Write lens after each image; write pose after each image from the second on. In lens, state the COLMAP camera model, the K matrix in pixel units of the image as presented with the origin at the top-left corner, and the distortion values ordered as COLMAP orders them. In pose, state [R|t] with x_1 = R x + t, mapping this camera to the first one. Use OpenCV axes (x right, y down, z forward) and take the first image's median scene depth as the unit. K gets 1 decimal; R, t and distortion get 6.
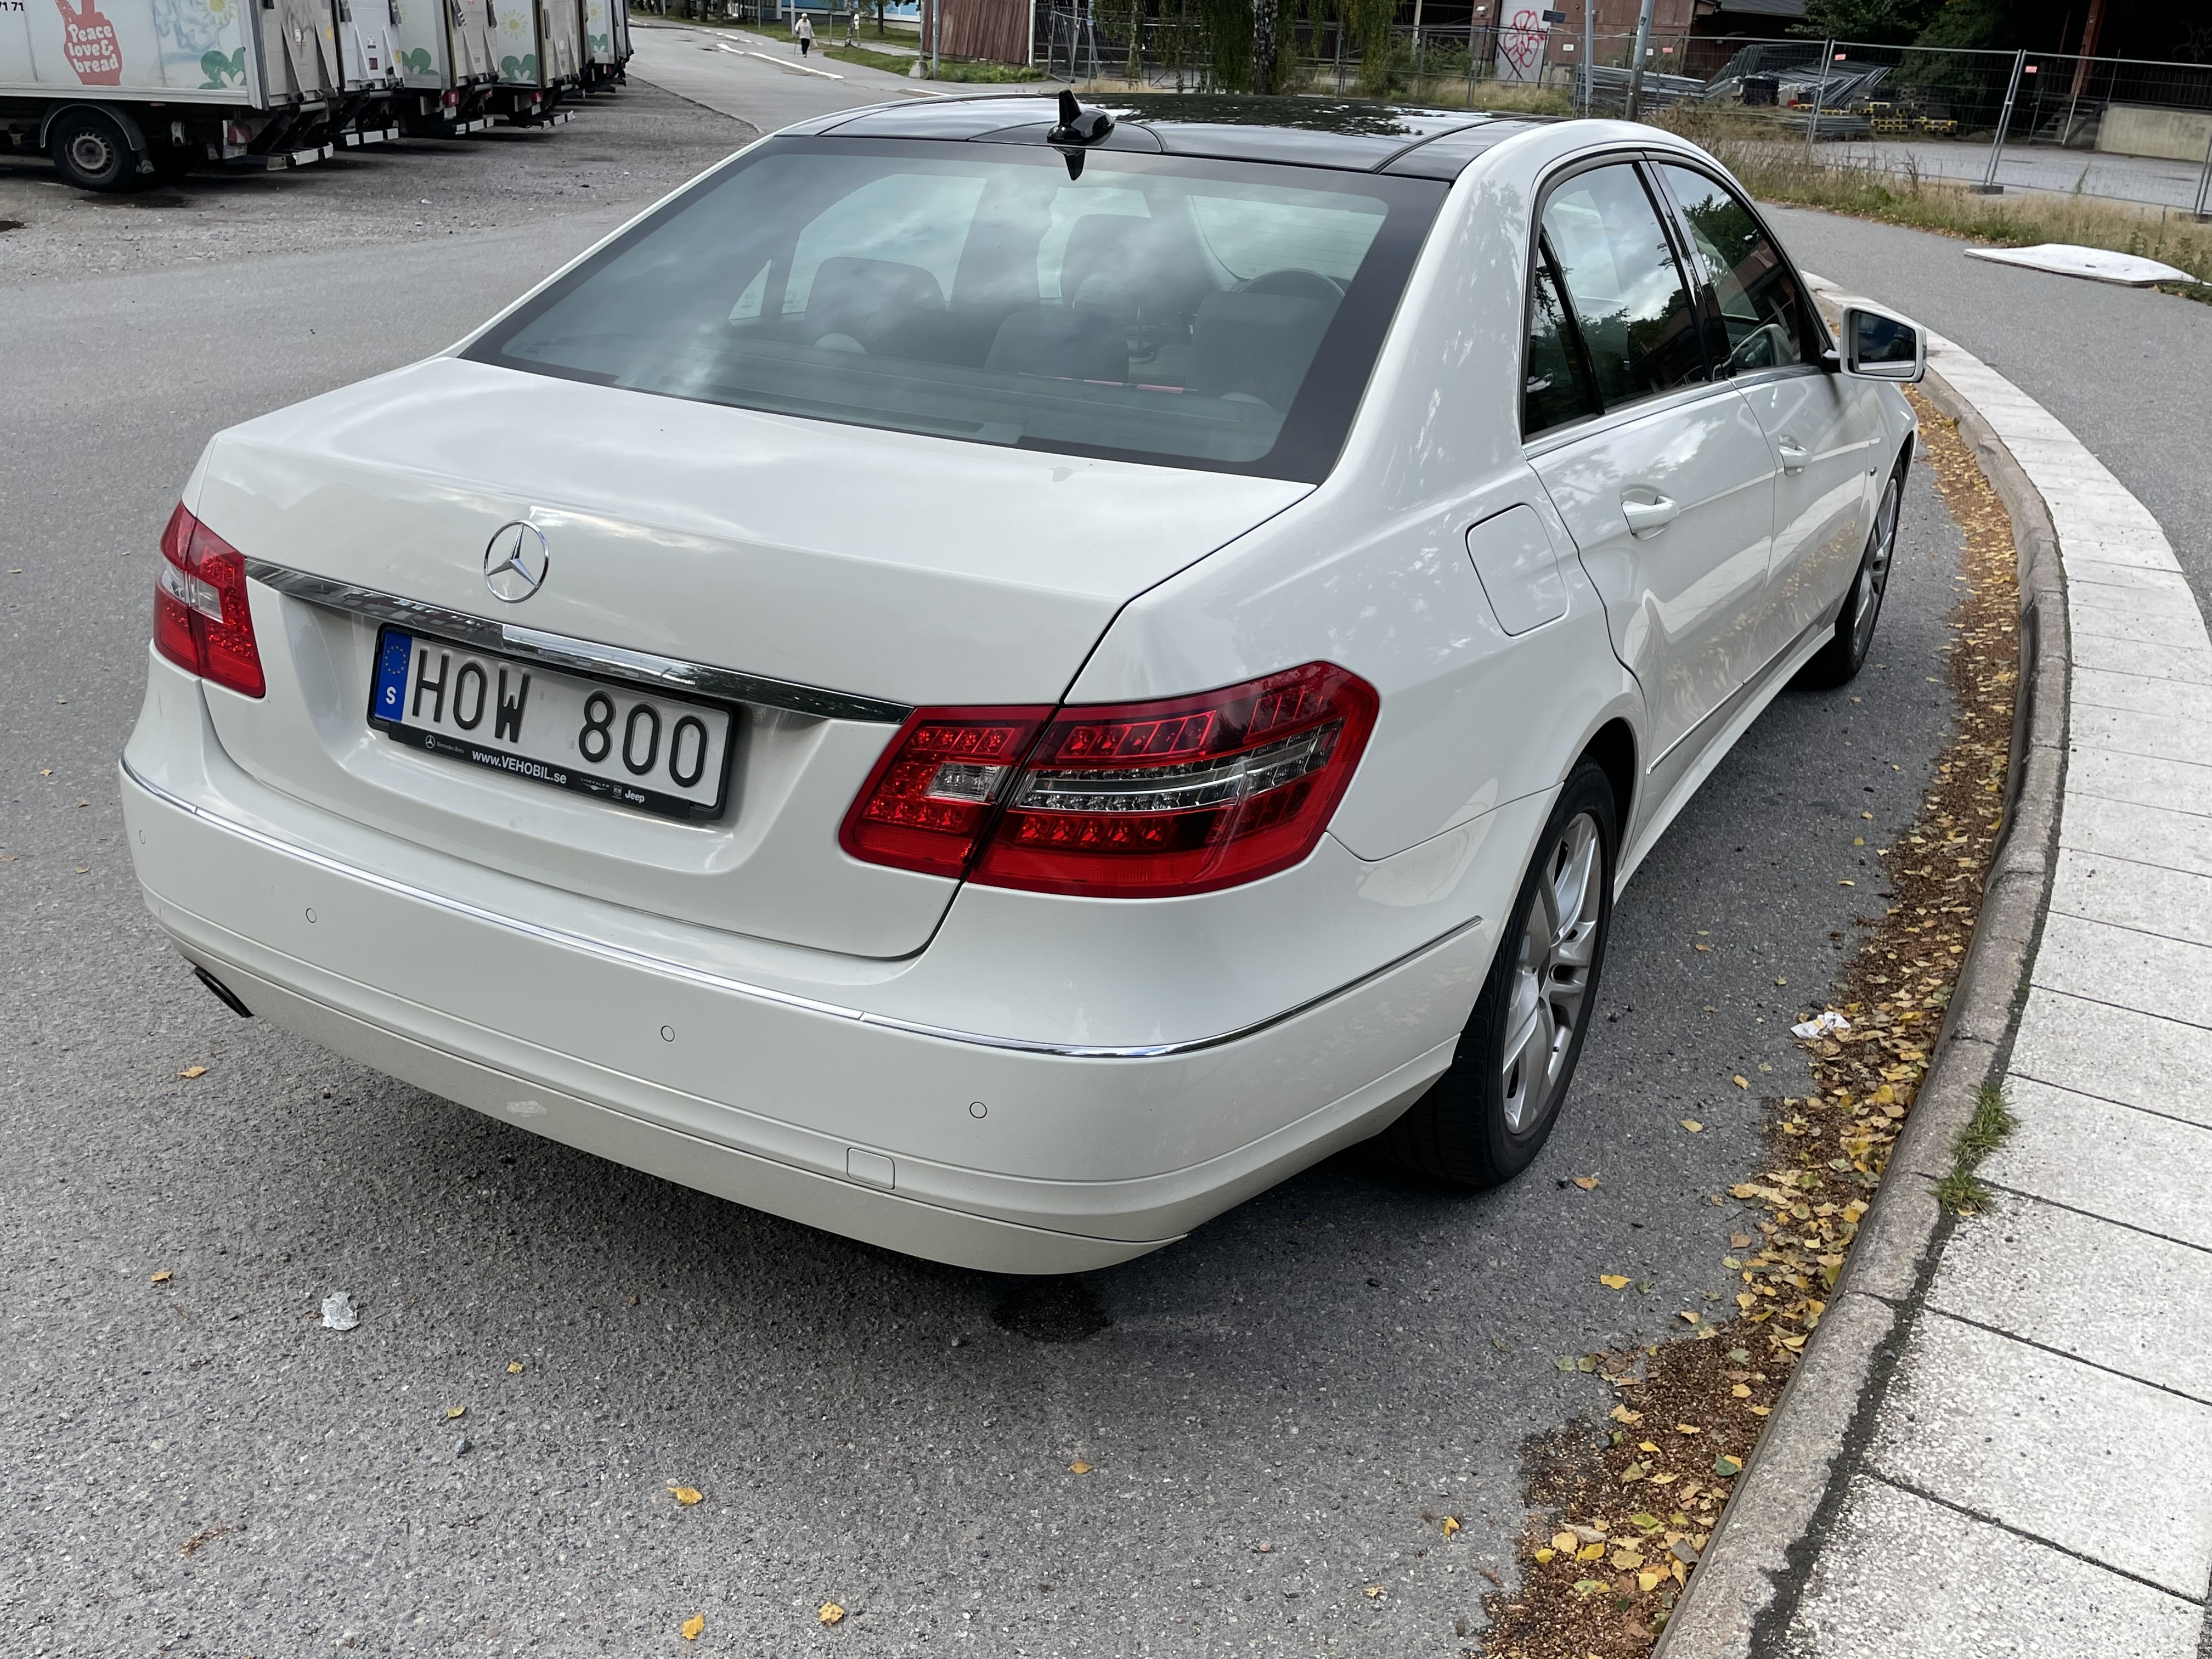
lens RADIAL K [[1886.5, 0, 1106.0], [0, 1886.5, 829.5], [0, 0, 1]] dist [0.087821, -0.122133]
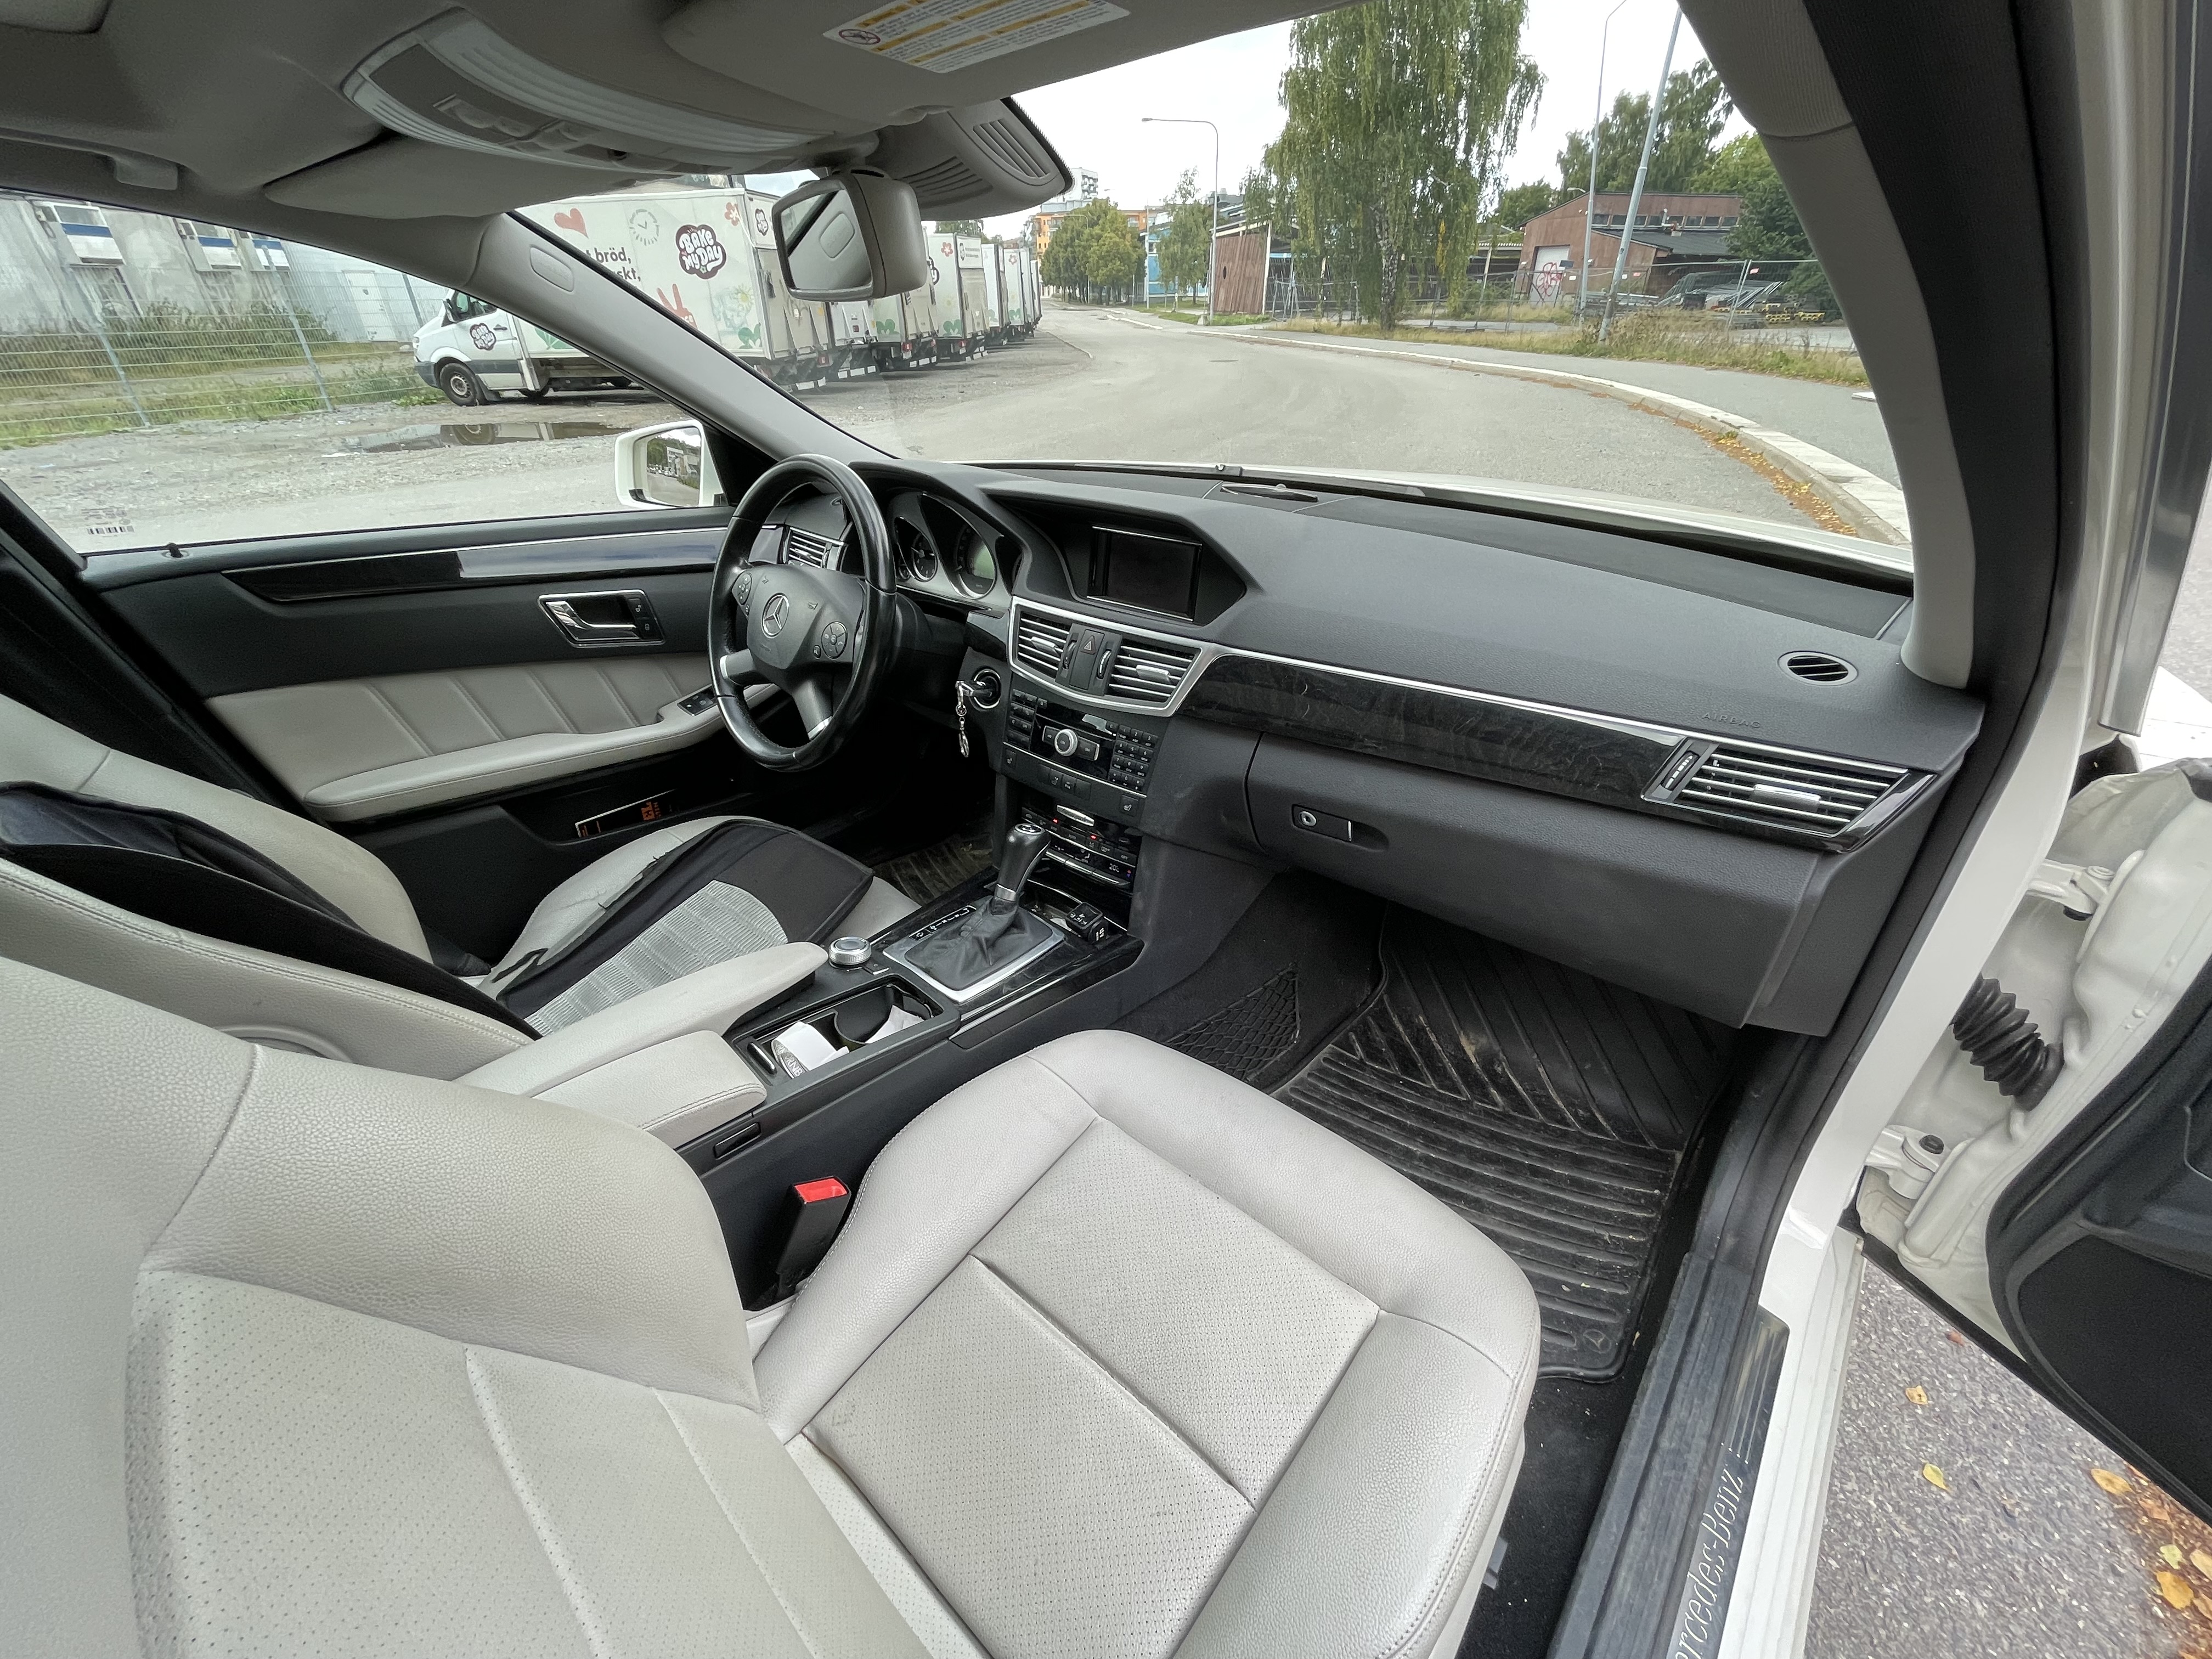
lens RADIAL K [[886.8, 0, 1104.3], [0, 886.8, 826.2], [0, 0, 1]] dist [-0.003163, 0.000761]
pose [[0.976522, 0.053230, -0.208737, 0.057991], [-0.024615, 0.990216, 0.137358, -0.058703], [0.214006, -0.128995, 0.968278, 0.195741]]
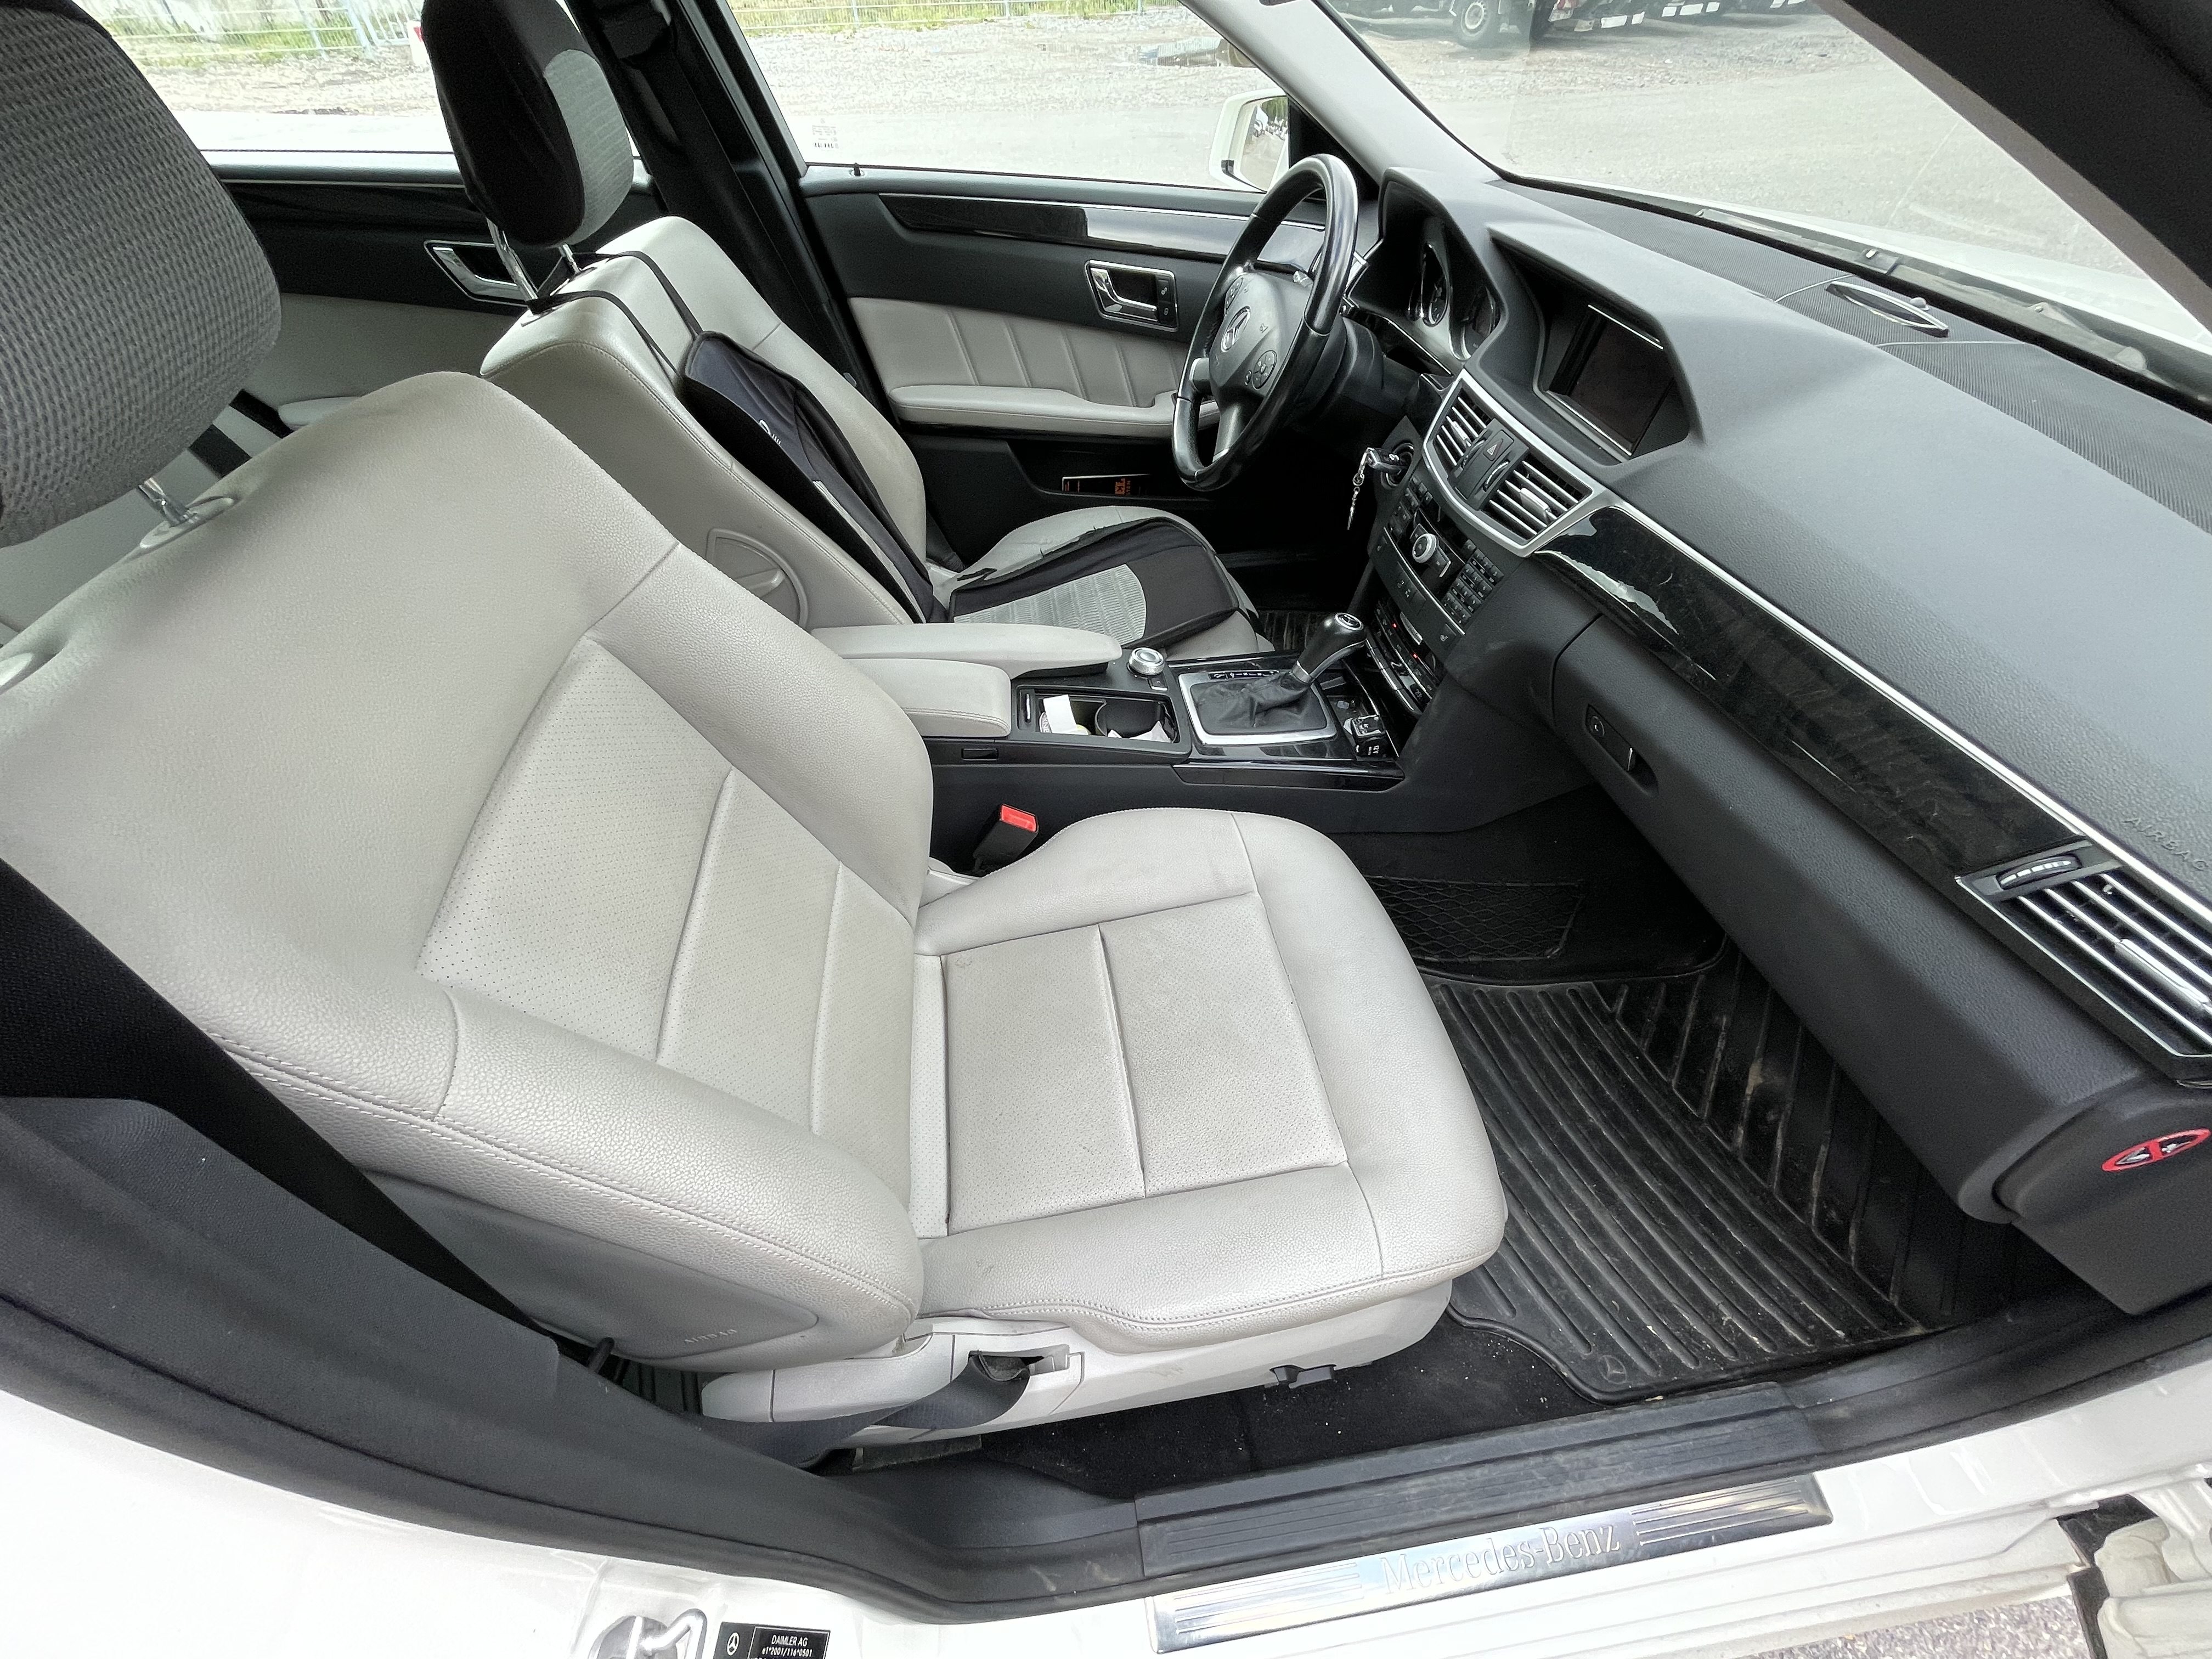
lens RADIAL K [[891.0, 0, 1112.3], [0, 891.0, 824.0], [0, 0, 1]] dist [-0.003713, -0.000629]
pose [[0.609686, 0.539072, -0.581106, 0.071762], [-0.278135, 0.832005, 0.480008, -0.062745], [0.742242, -0.131028, 0.657197, 0.199769]]
